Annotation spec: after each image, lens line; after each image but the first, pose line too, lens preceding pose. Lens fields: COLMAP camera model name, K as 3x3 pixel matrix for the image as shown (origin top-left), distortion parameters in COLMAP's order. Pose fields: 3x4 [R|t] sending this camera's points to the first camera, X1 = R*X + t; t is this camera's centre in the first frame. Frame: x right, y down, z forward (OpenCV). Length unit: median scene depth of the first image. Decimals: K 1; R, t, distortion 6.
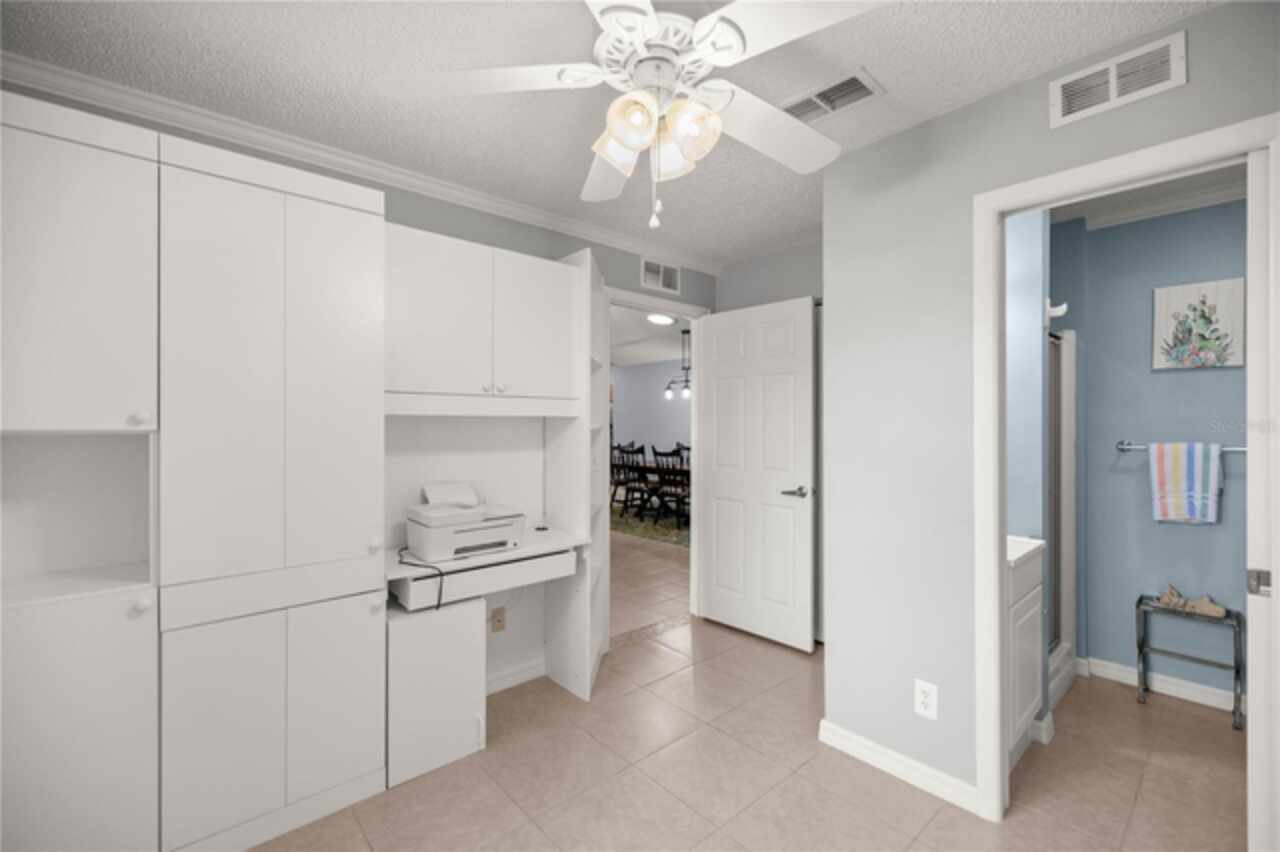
lens RADIAL K [[541.8, 0, 643.8], [0, 541.8, 424.0], [0, 0, 1]] dist [0.002263, 0.000592]
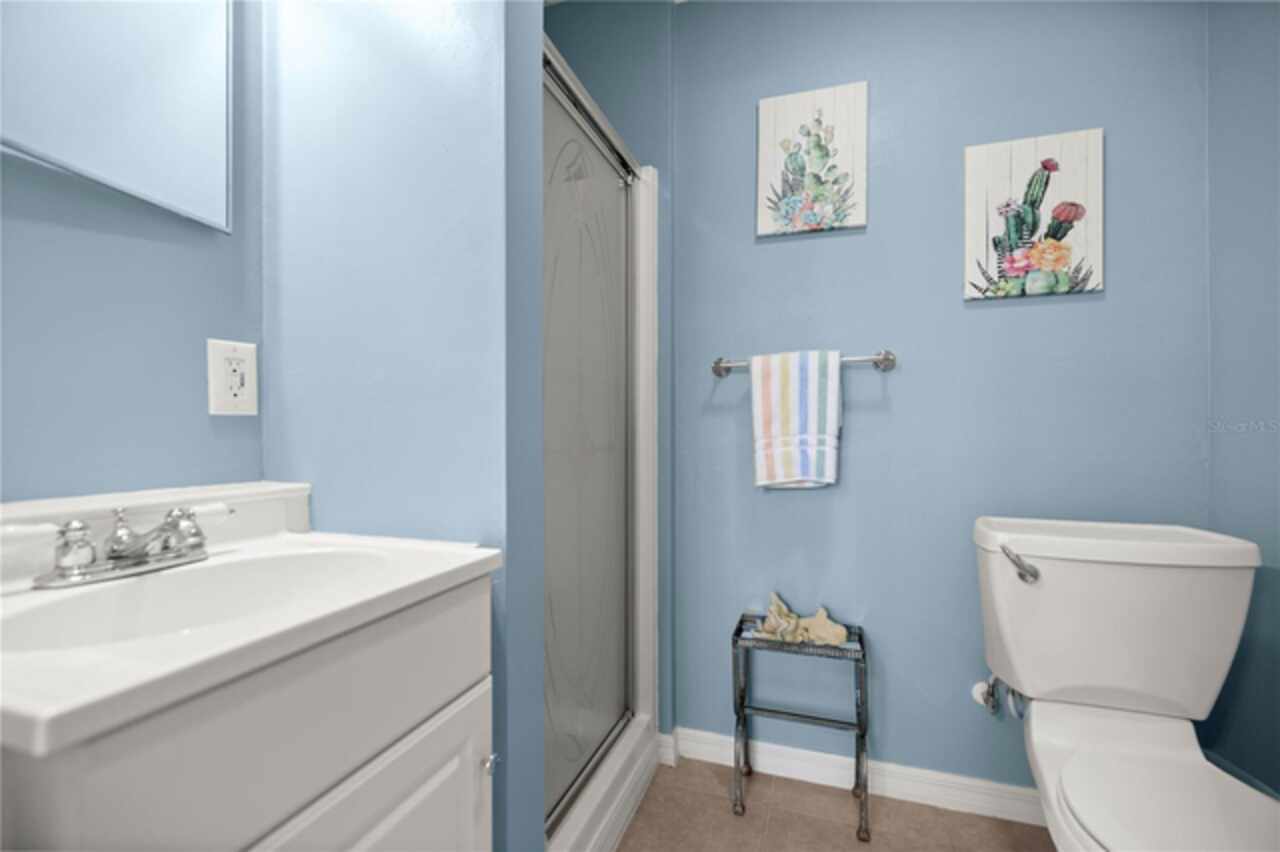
lens RADIAL K [[541.8, 0, 640.9], [0, 541.8, 428.7], [0, 0, 1]] dist [0.002263, 0.000592]
pose [[0.878600, -0.003201, 0.477547, 0.562666], [0.001734, 0.999992, 0.003512, 0.114548], [-0.477555, -0.002258, 0.878599, 0.559653]]
